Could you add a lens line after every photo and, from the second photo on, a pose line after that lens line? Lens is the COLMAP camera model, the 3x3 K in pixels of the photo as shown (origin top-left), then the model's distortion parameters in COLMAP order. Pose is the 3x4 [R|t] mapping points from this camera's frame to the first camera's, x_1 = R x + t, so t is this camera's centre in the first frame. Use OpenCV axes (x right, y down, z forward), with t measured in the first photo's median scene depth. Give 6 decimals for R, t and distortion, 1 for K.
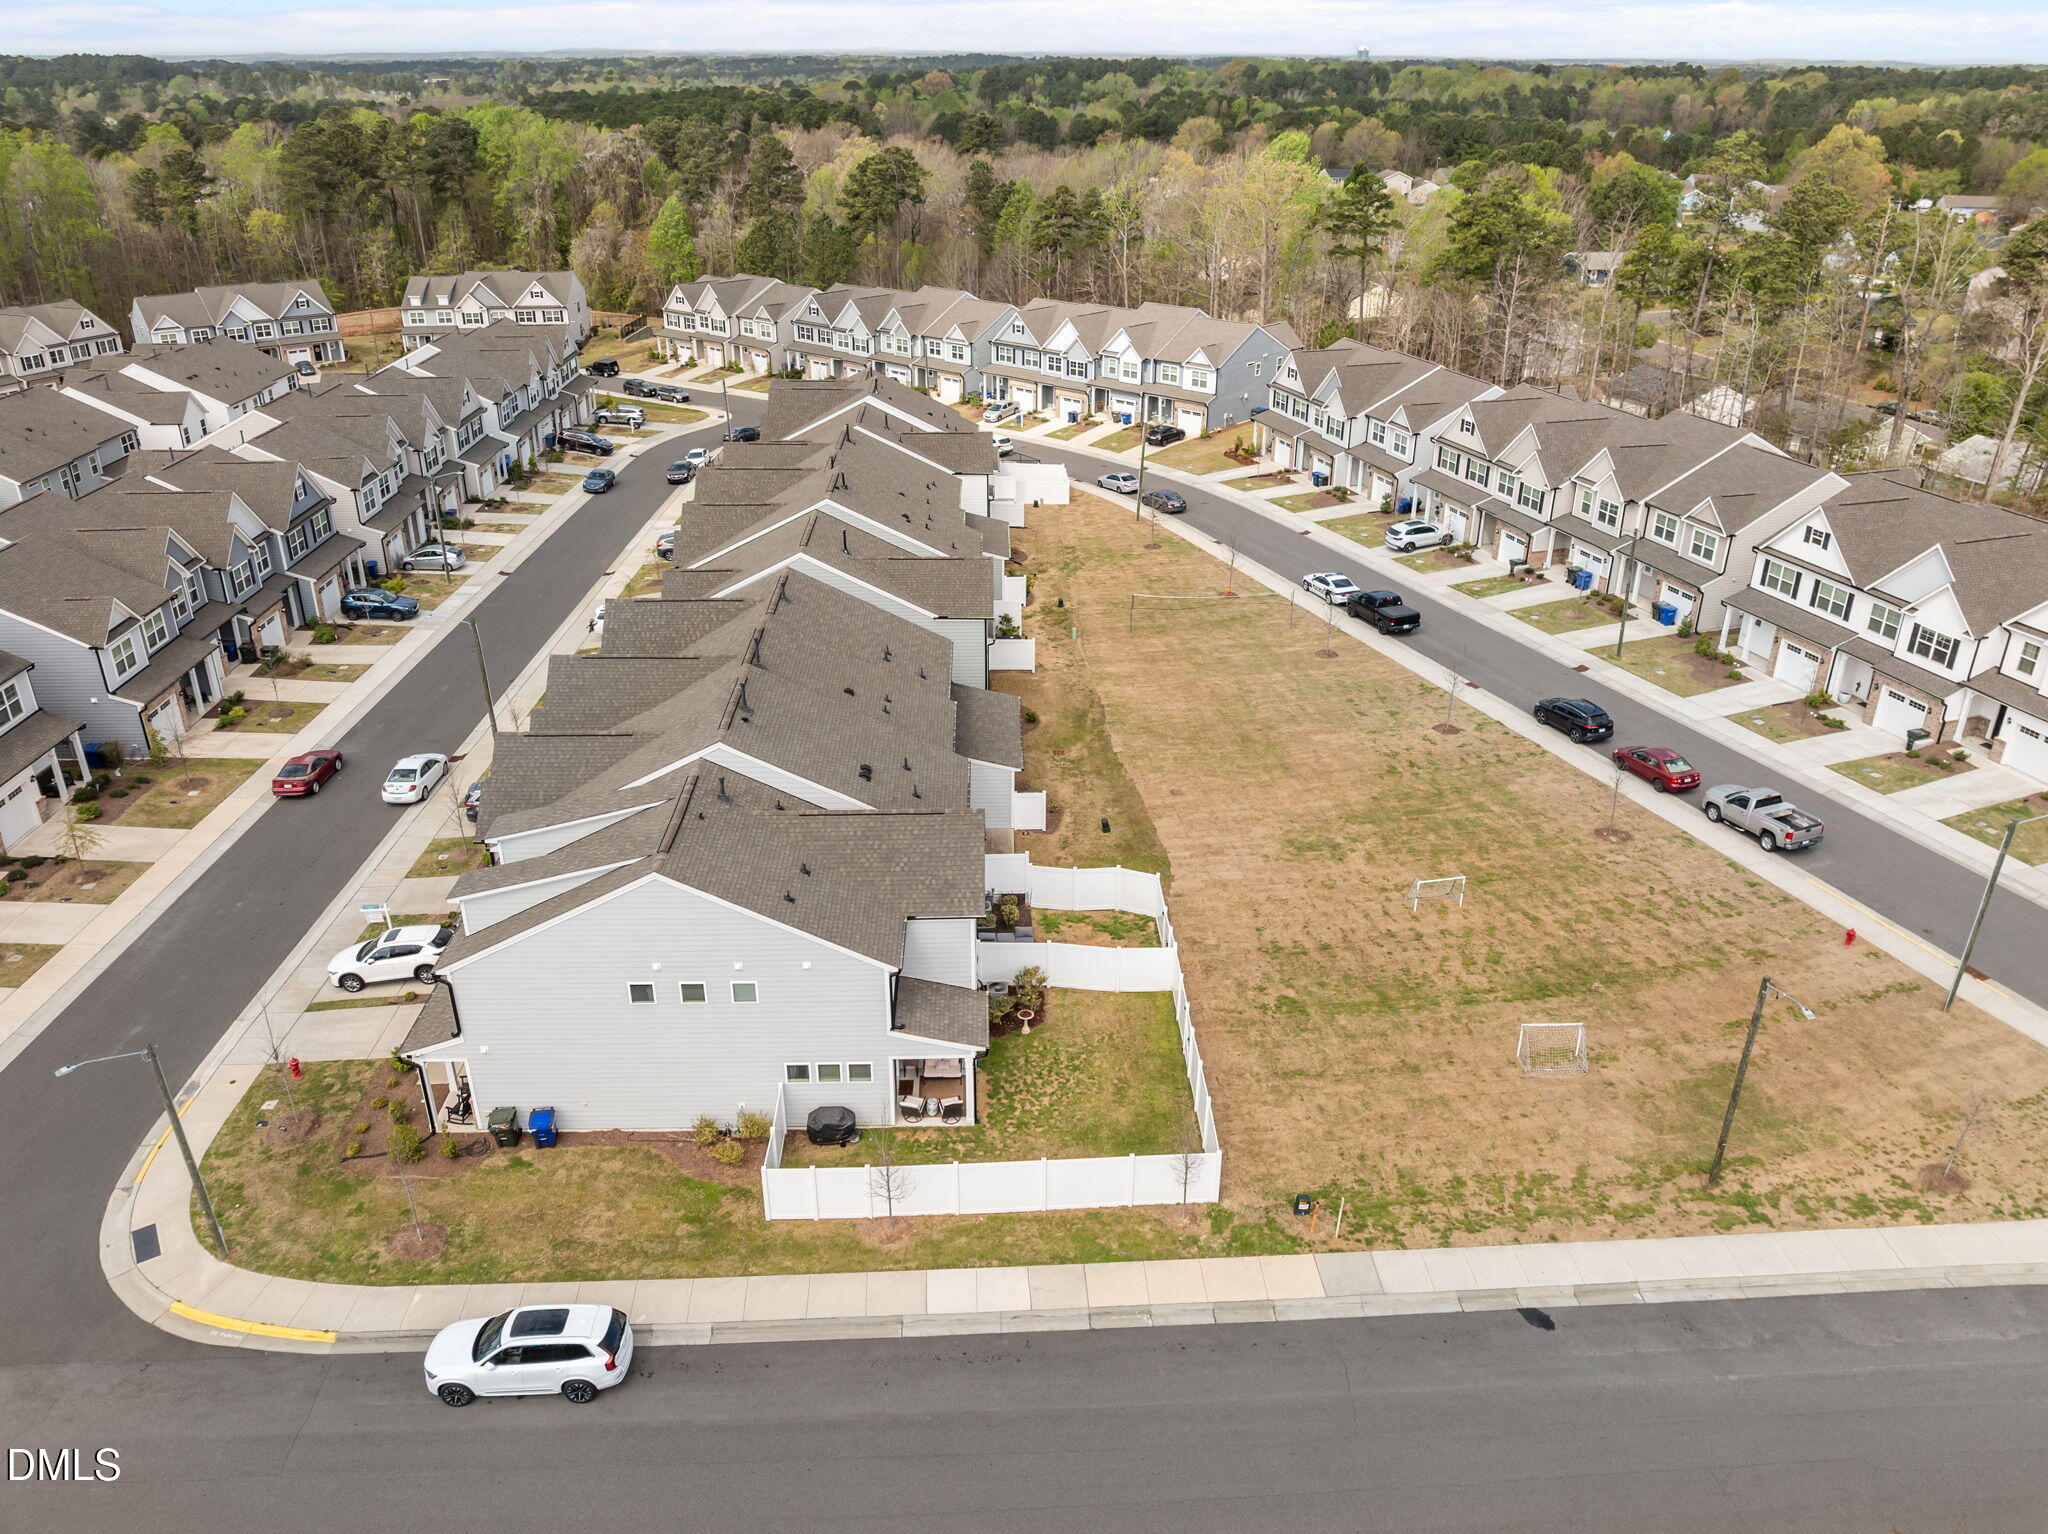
lens RADIAL K [[1455.1, 0, 1022.3], [0, 1455.1, 812.7], [0, 0, 1]] dist [-0.041941, 0.000151]
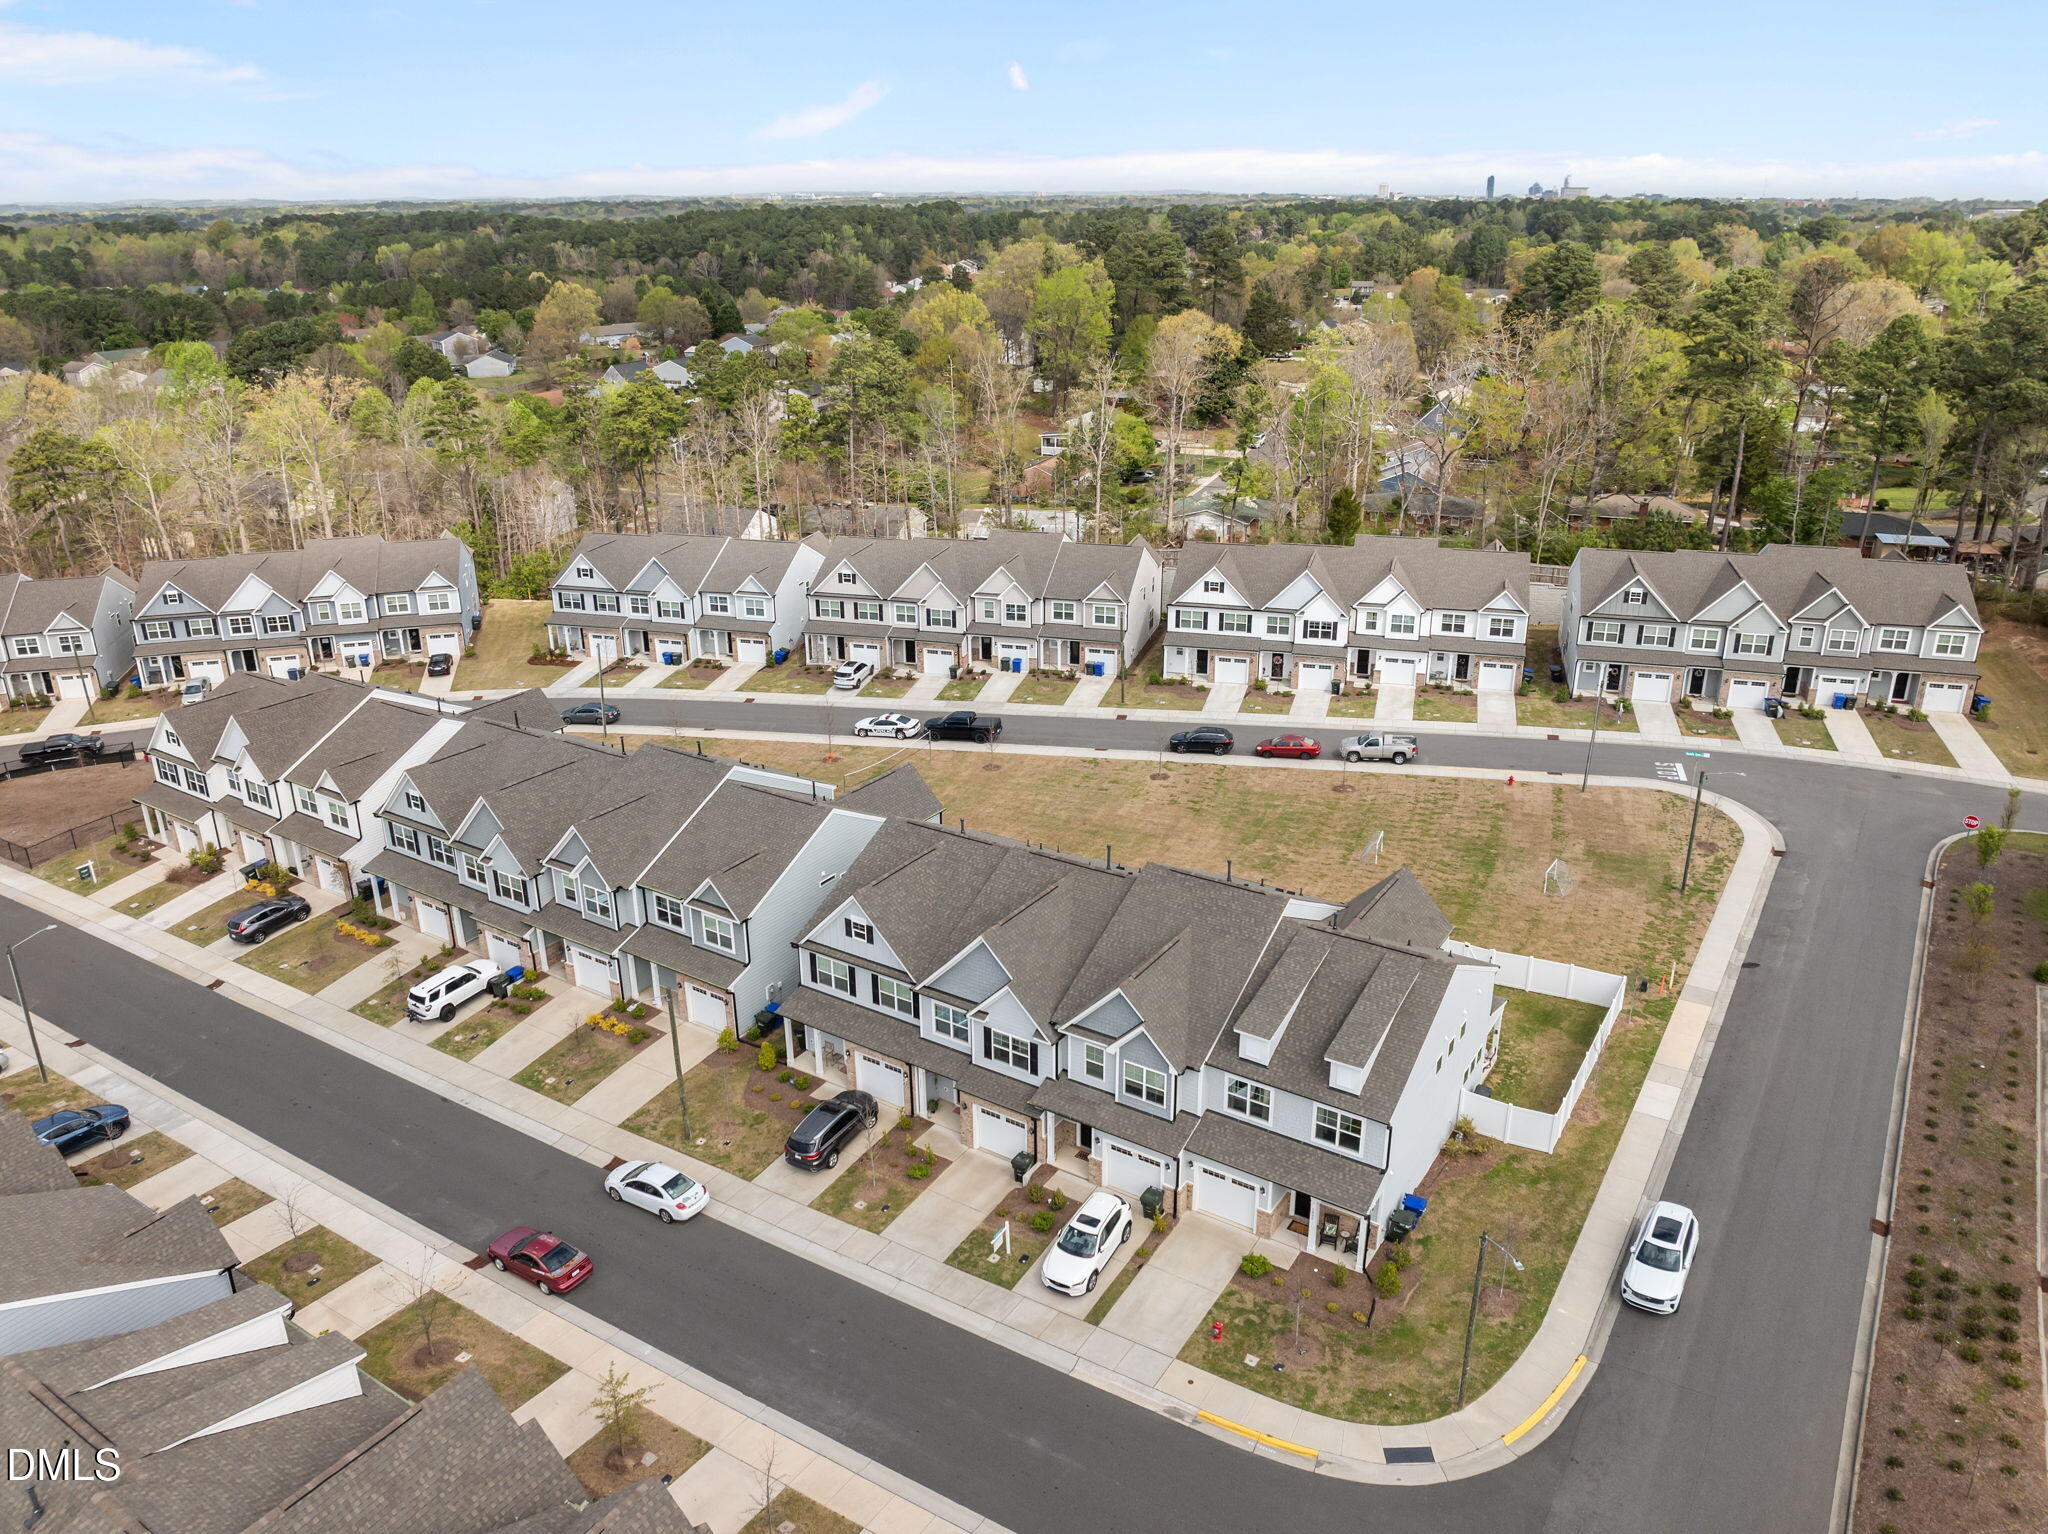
lens RADIAL K [[1513.2, 0, 1024.0], [0, 1513.2, 767.0], [0, 0, 1]] dist [-0.039002, 0.000778]
pose [[0.552002, -0.302471, 0.777049, -0.868586], [0.391282, 0.916879, 0.078940, -0.226038], [-0.736337, 0.260470, 0.624471, 0.205012]]
